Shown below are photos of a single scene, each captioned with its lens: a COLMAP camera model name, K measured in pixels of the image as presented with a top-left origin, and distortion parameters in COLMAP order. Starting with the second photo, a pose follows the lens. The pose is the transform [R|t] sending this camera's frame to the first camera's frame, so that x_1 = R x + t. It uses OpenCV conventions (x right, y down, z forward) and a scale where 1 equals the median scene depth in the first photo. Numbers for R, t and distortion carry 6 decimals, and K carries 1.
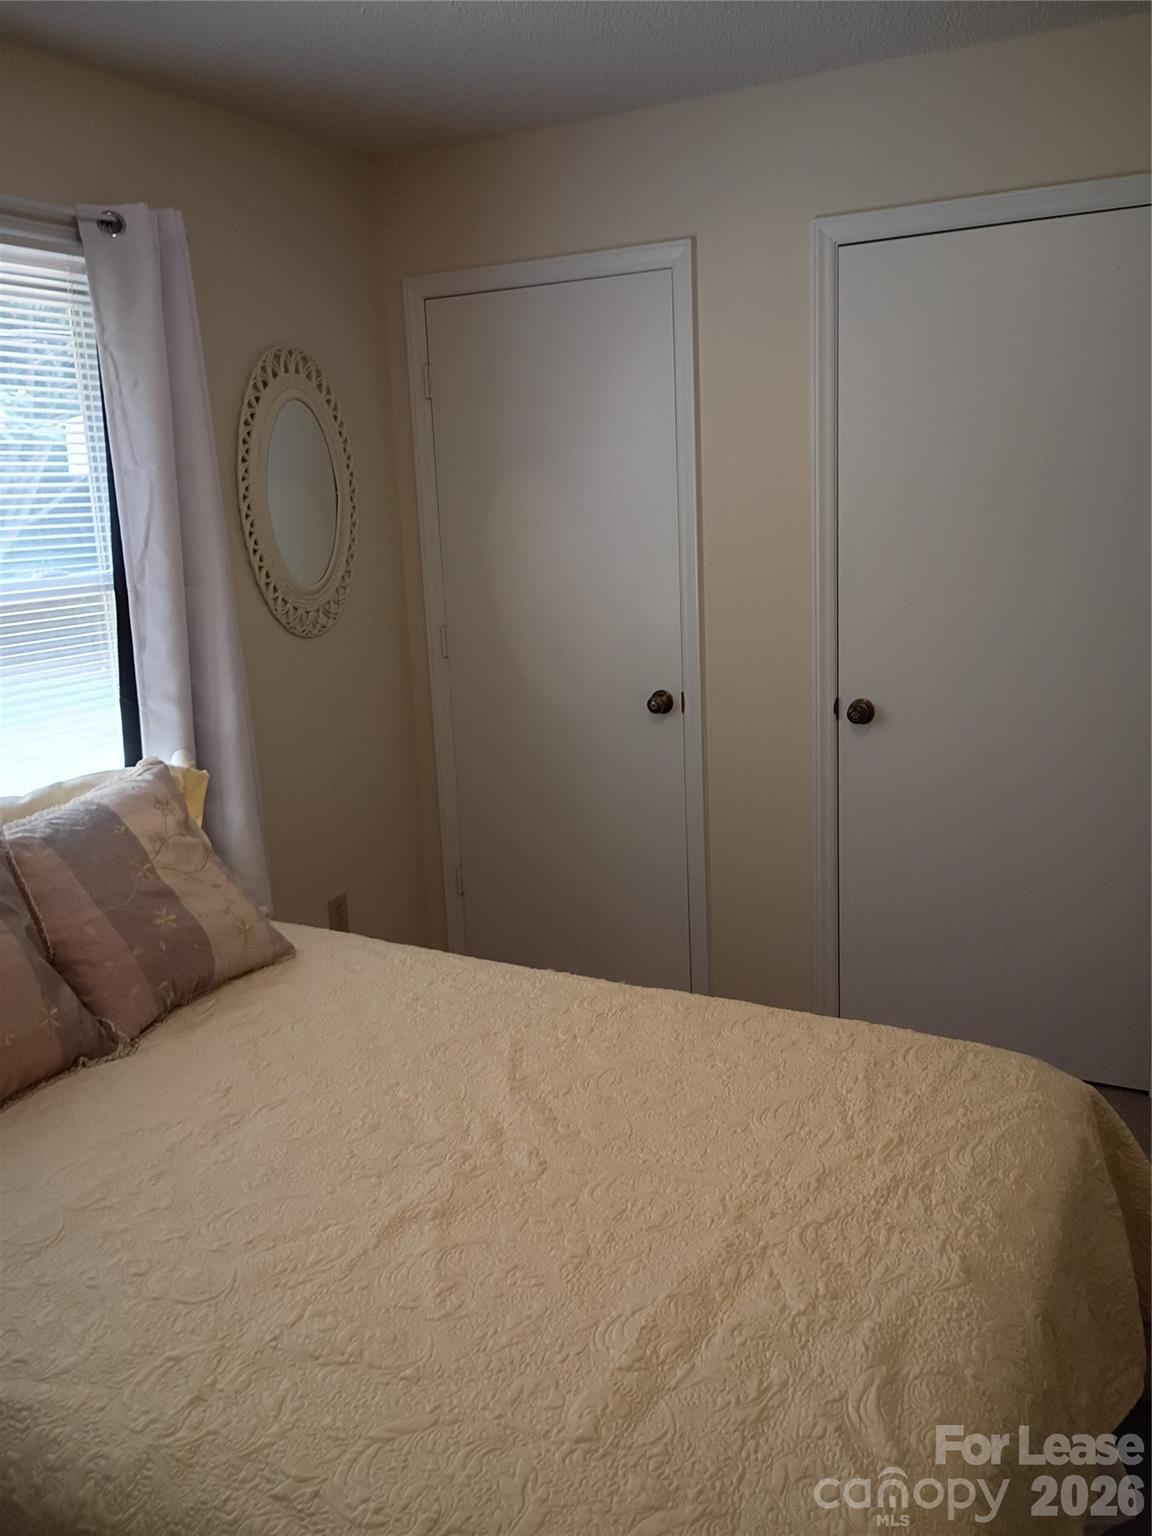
lens RADIAL K [[1273.5, 0, 573.0], [0, 1273.5, 766.8], [0, 0, 1]] dist [0.054441, -0.074316]
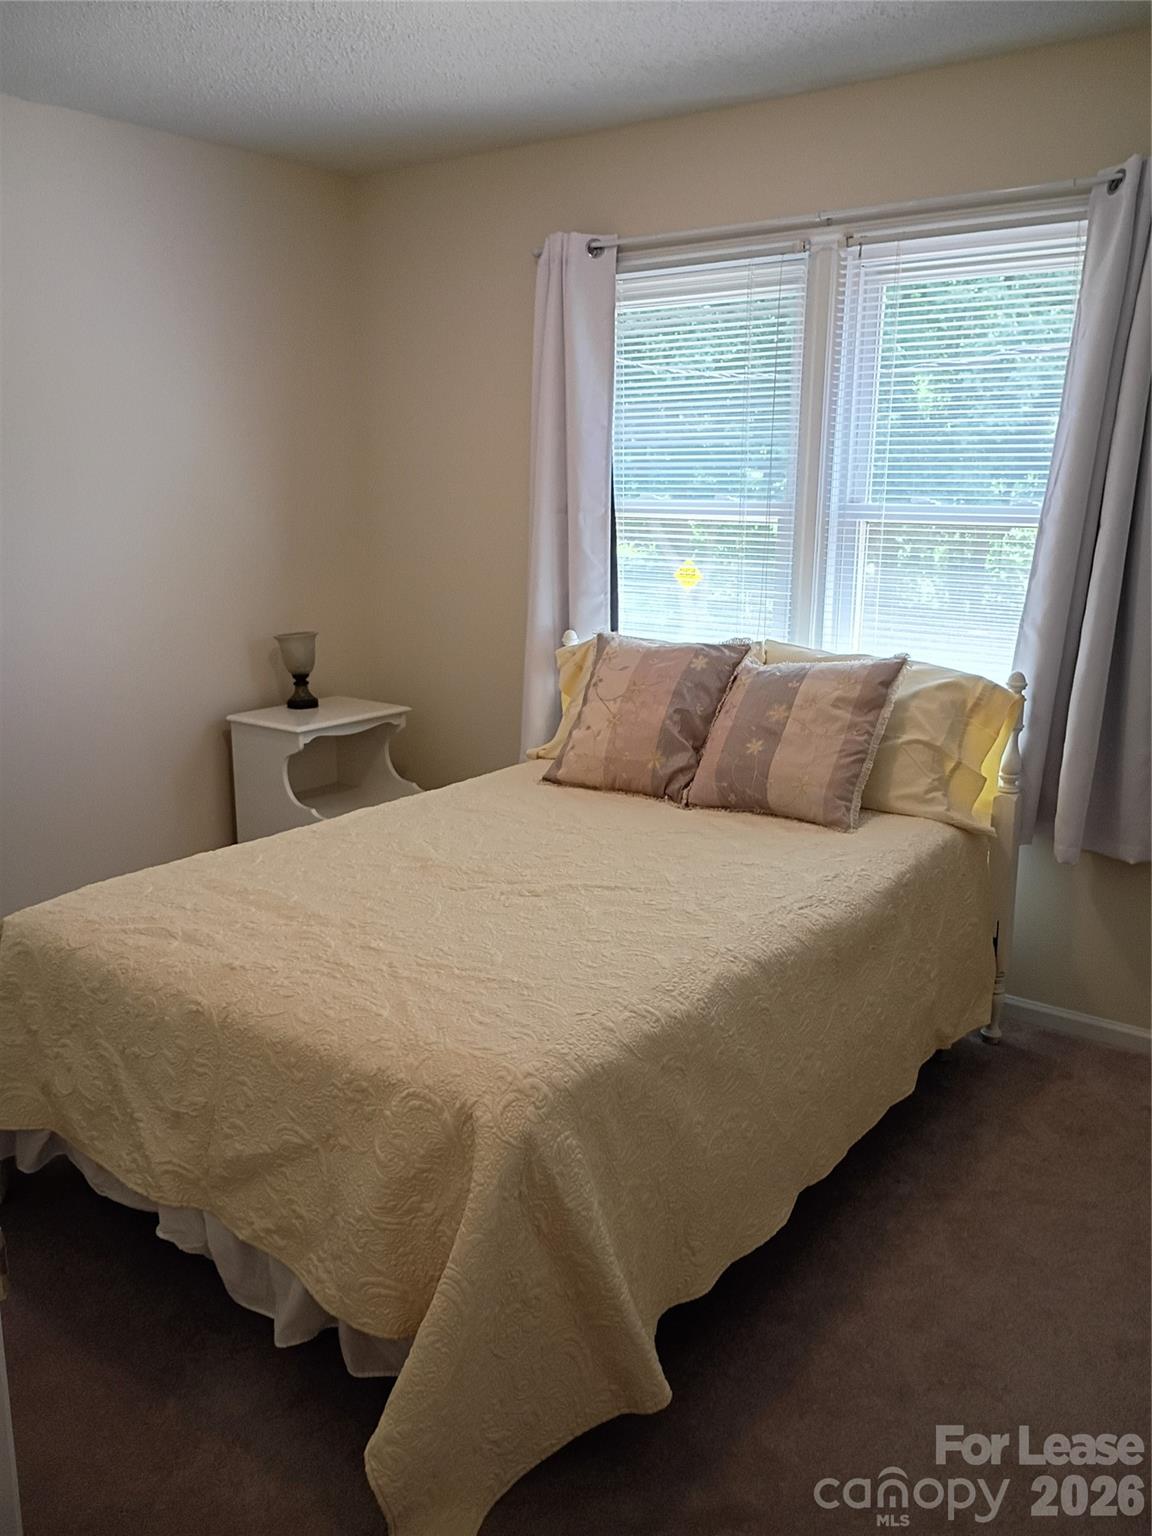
lens RADIAL K [[1273.5, 0, 572.6], [0, 1273.5, 769.1], [0, 0, 1]] dist [0.054441, -0.074316]
pose [[-0.152641, 0.270819, -0.950451, 1.029666], [-0.212273, 0.930291, 0.299165, -0.230381], [0.965215, 0.247420, -0.084513, 0.926549]]
